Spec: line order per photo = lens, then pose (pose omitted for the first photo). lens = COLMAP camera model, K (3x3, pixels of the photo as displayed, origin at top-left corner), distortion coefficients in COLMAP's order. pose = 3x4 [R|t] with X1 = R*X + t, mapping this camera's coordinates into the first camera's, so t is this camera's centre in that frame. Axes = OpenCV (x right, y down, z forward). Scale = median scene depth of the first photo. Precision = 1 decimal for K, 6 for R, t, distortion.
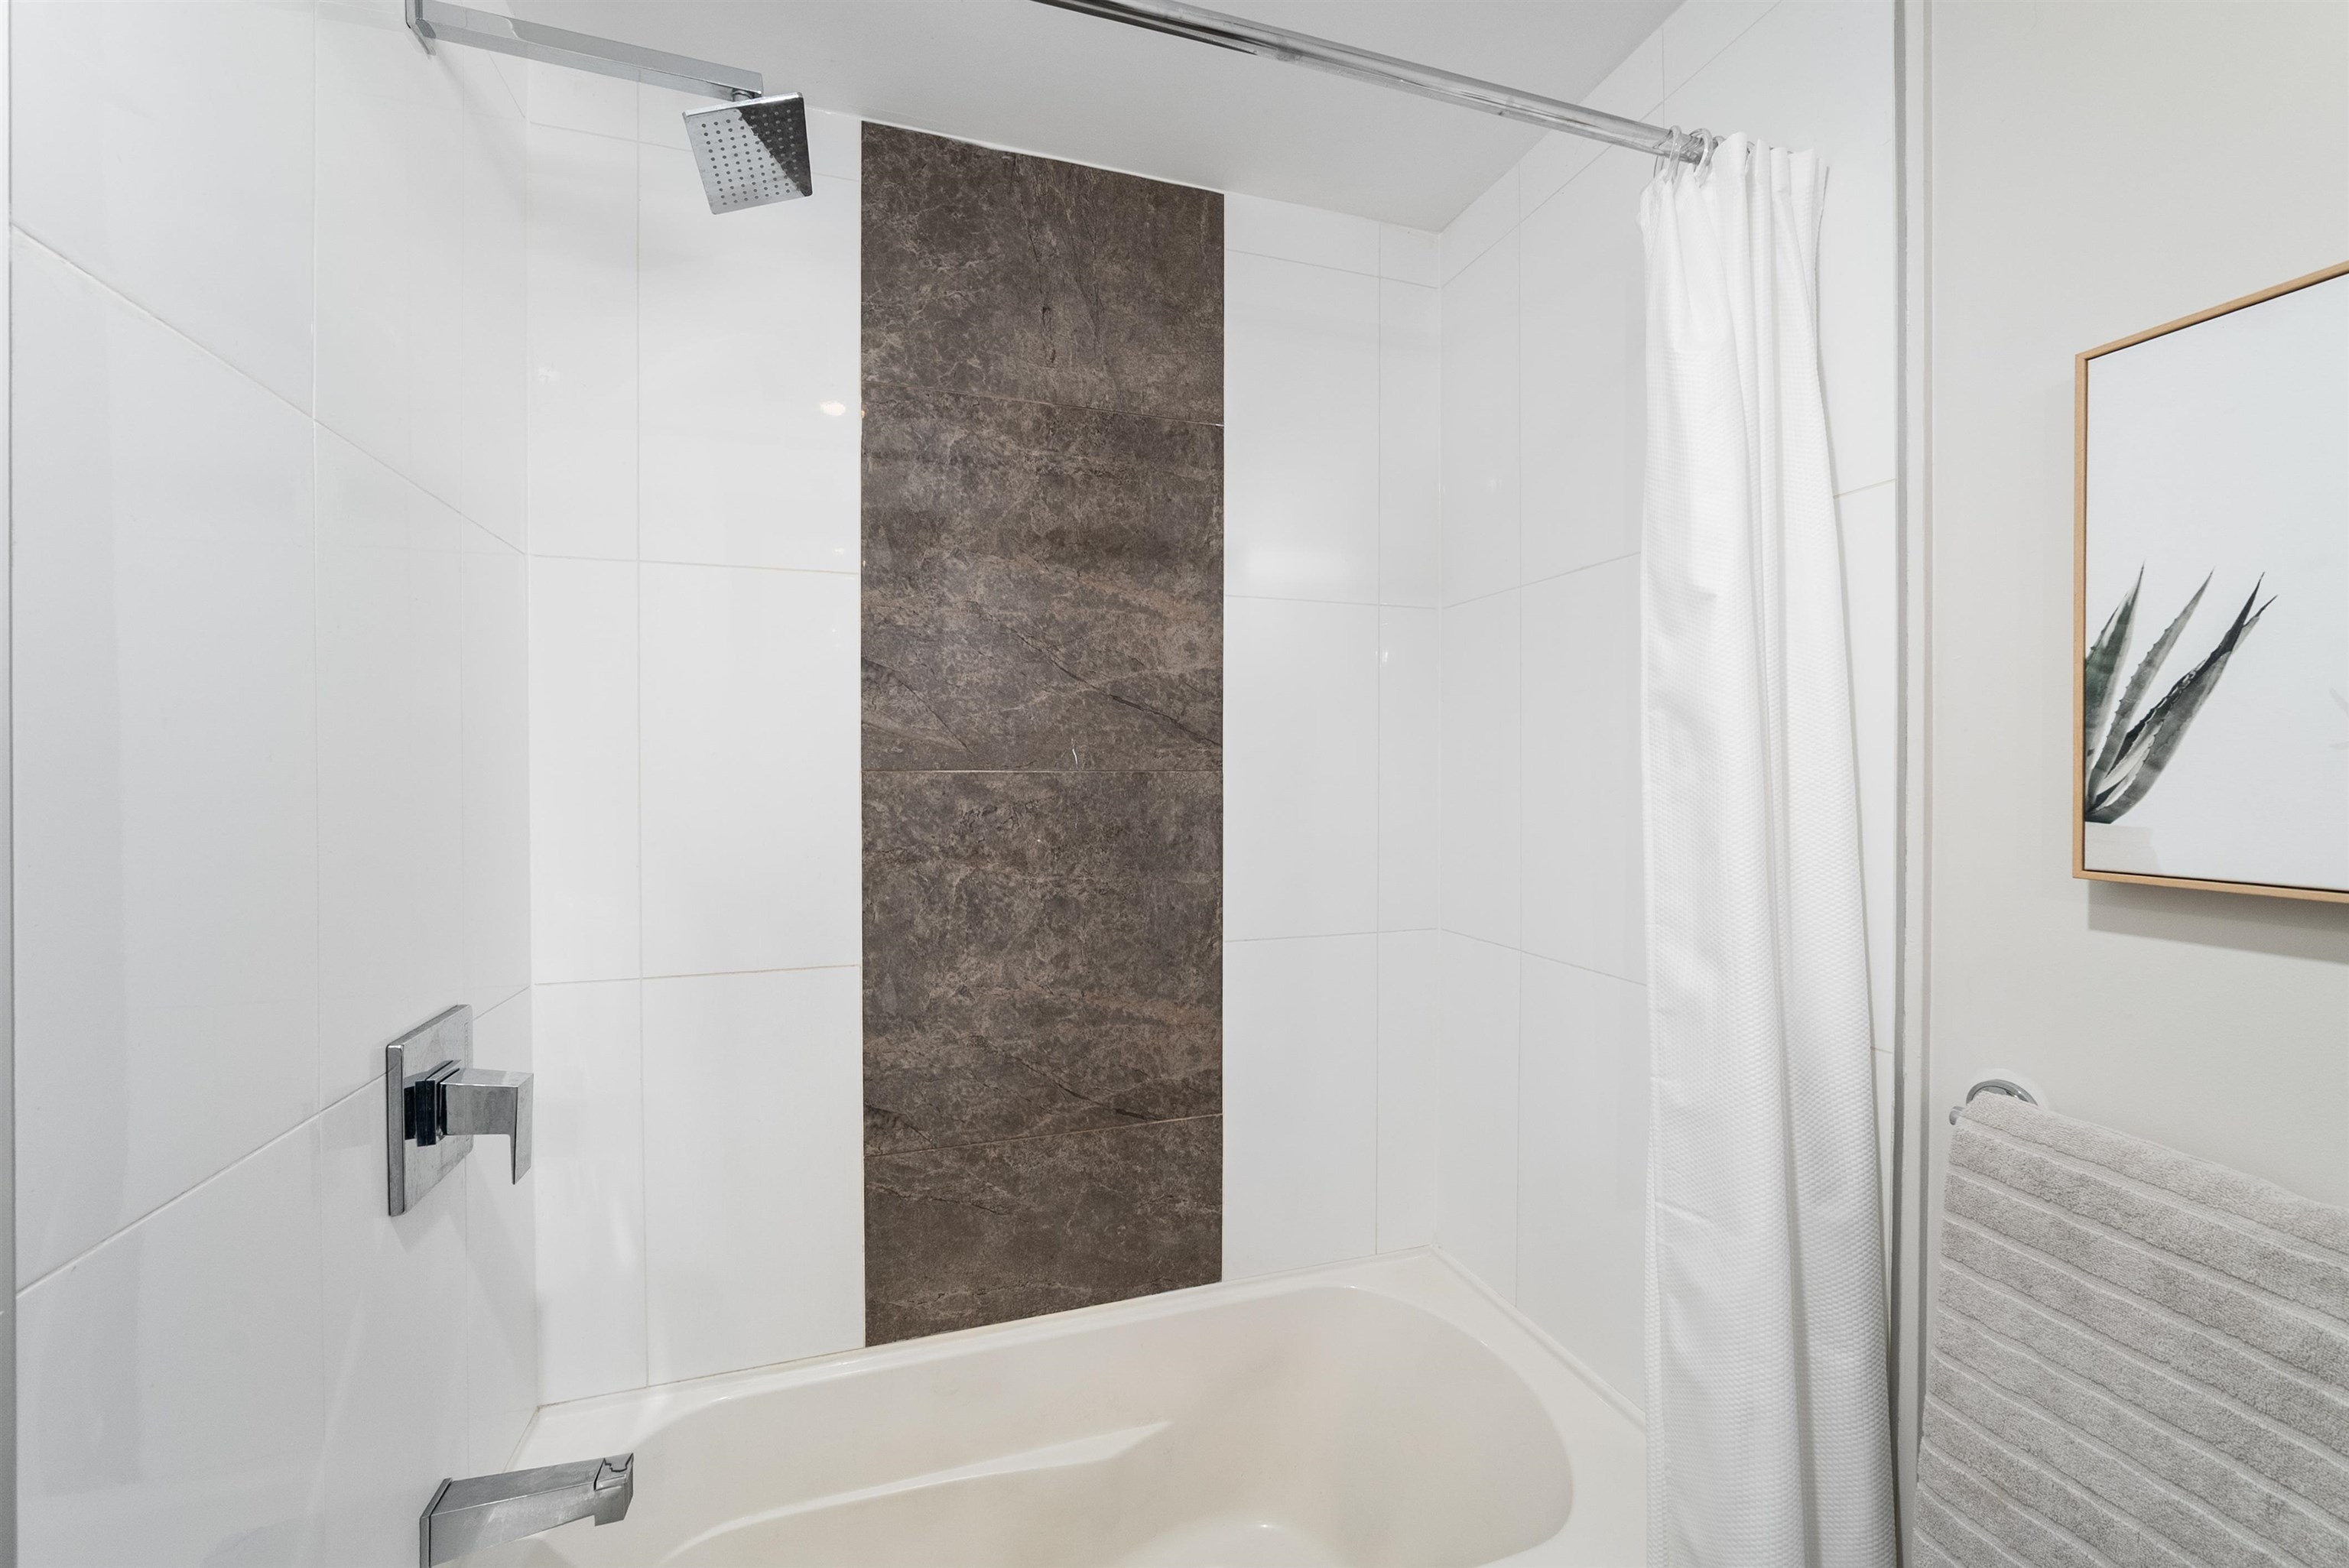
lens RADIAL K [[944.7, 0, 1172.5], [0, 944.7, 772.8], [0, 0, 1]] dist [-0.018242, 0.005385]
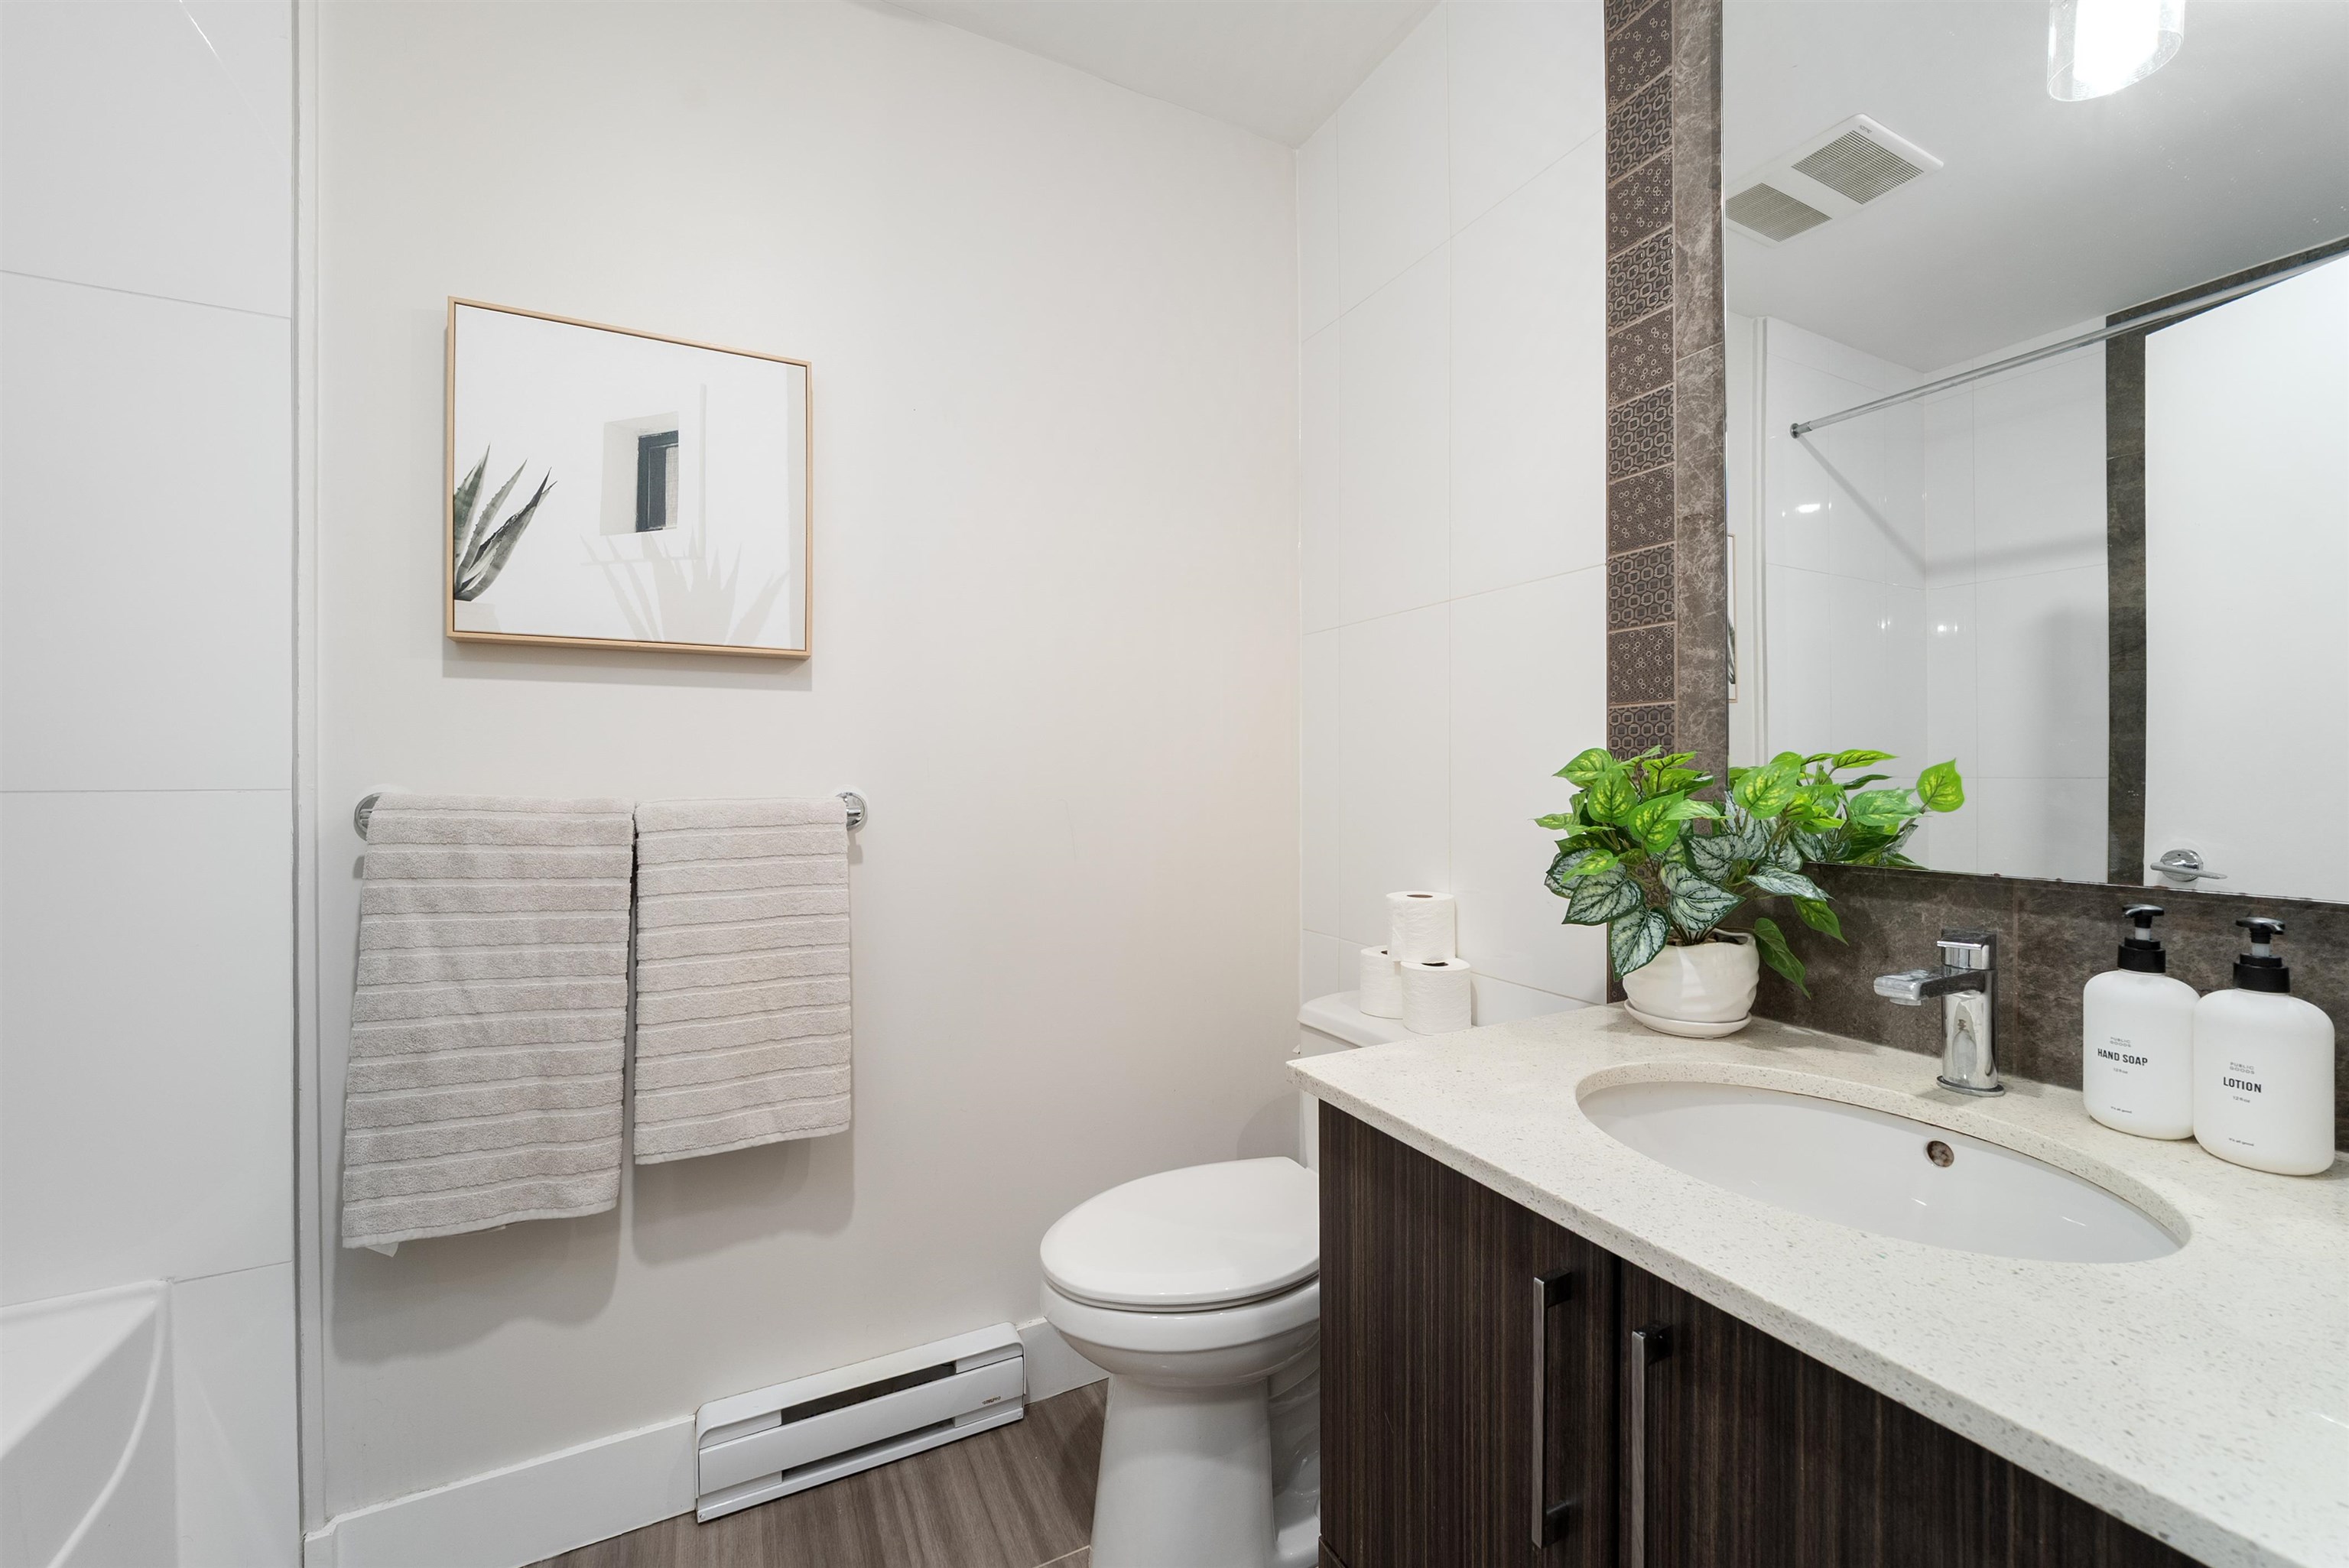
lens RADIAL K [[931.2, 0, 1177.9], [0, 931.2, 781.9], [0, 0, 1]] dist [-0.025175, 0.007465]
pose [[-0.172247, 0.000143, 0.985054, -0.756892], [0.009025, 0.999958, 0.001433, 0.376456], [-0.985012, 0.009137, -0.172241, 0.085329]]
